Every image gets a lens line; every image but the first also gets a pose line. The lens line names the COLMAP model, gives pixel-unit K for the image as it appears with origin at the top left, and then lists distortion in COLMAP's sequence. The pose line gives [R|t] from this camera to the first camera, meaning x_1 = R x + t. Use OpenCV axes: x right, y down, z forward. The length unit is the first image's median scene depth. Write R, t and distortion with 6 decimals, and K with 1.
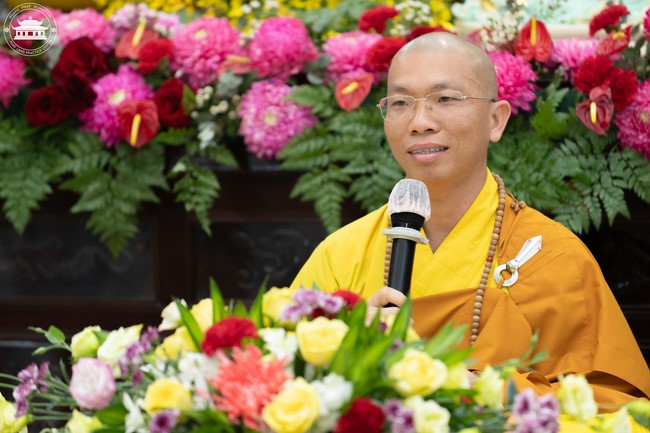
lens RADIAL K [[3767.2, 0, 325.0], [0, 3767.2, 216.5], [0, 0, 1]] dist [-0.383988, -0.068173]
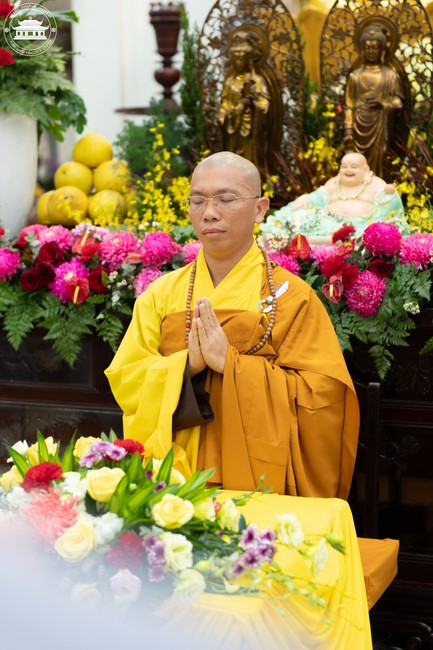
lens RADIAL K [[1246.7, 0, 216.5], [0, 1246.7, 325.0], [0, 0, 1]] dist [0.020623, 0.009900]
pose [[0.998325, 0.009053, -0.057149, 0.050036], [-0.006635, 0.999081, 0.042357, -0.034381], [0.057480, -0.041907, 0.997467, 0.416722]]
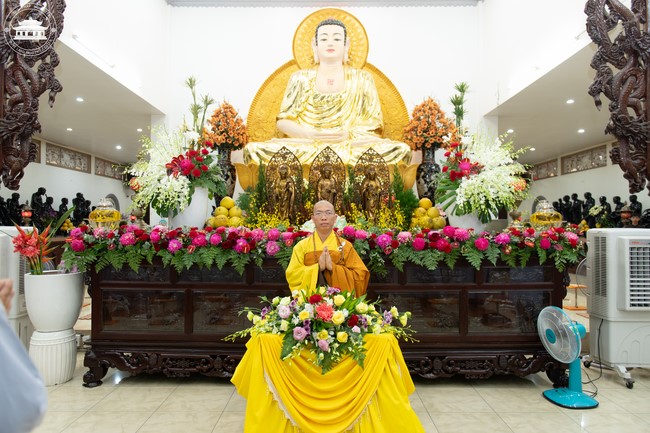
lens RADIAL K [[434.1, 0, 325.0], [0, 434.1, 216.5], [0, 0, 1]] dist [-0.001599, -0.000085]
pose [[0.953796, 0.029039, 0.299049, -0.126035], [0.001209, 0.994939, -0.100471, -0.008918], [-0.300453, 0.096191, 0.948934, 0.404856]]
